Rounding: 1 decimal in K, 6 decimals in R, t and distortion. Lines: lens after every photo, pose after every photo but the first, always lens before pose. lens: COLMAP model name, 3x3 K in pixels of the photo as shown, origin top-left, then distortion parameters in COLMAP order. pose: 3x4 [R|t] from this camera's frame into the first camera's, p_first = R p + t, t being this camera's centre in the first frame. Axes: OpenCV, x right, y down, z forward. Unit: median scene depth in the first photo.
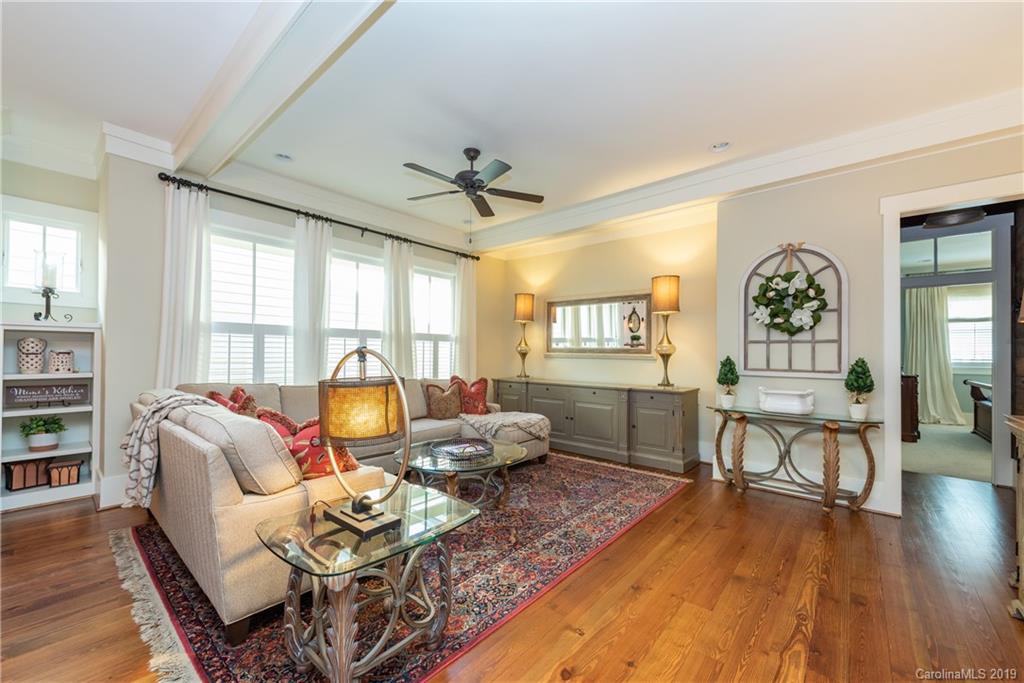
lens RADIAL K [[411.4, 0, 513.7], [0, 411.4, 347.5], [0, 0, 1]] dist [0.006441, -0.001082]
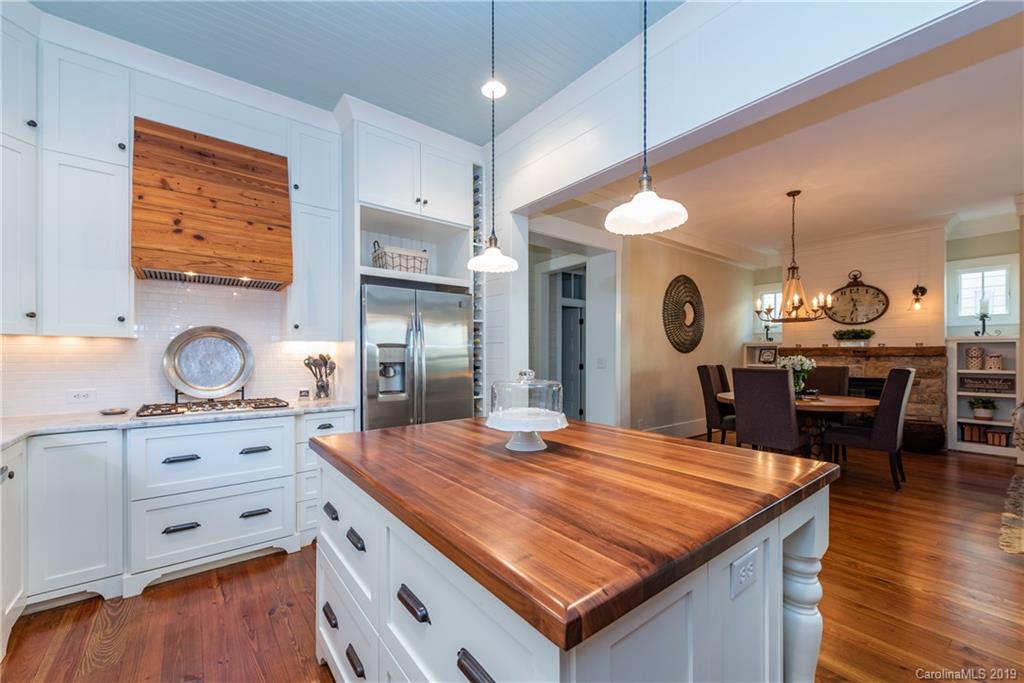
lens RADIAL K [[411.4, 0, 515.4], [0, 411.4, 356.9], [0, 0, 1]] dist [0.006441, -0.001082]
pose [[-0.185088, -0.004648, -0.982711, 0.679423], [0.013884, 0.999877, -0.007344, 0.001454], [0.982624, -0.015003, -0.185000, -0.407416]]
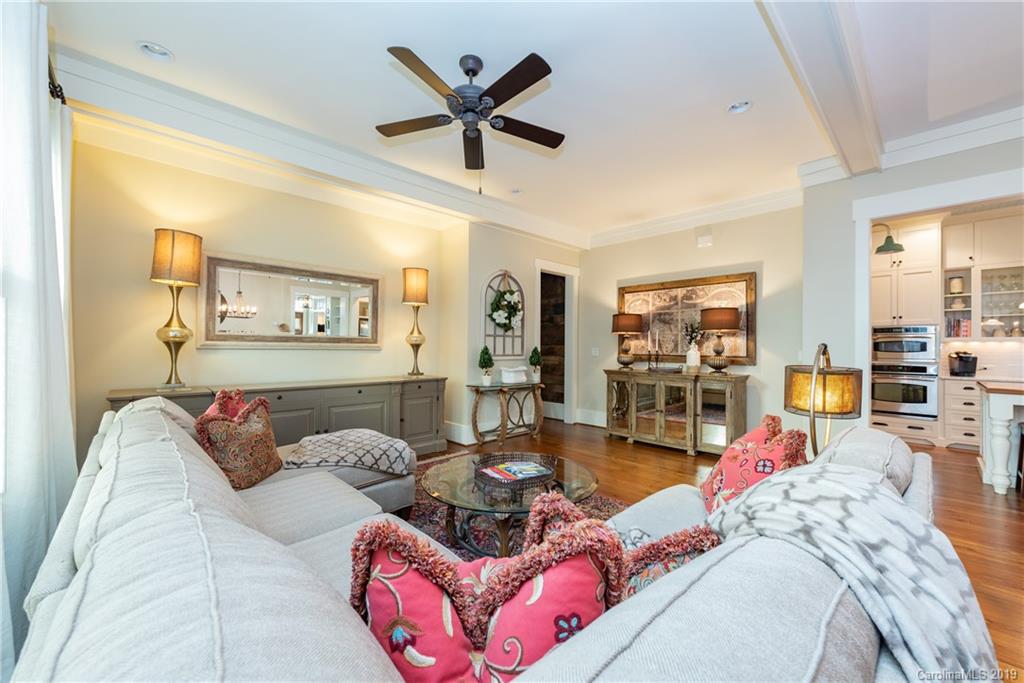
lens RADIAL K [[411.4, 0, 509.5], [0, 411.4, 346.7], [0, 0, 1]] dist [0.006441, -0.001082]
pose [[0.073970, -0.012259, 0.997185, -0.838030], [-0.021786, 0.999666, 0.013906, 0.003480], [-0.997022, -0.022753, 0.073678, 0.895552]]
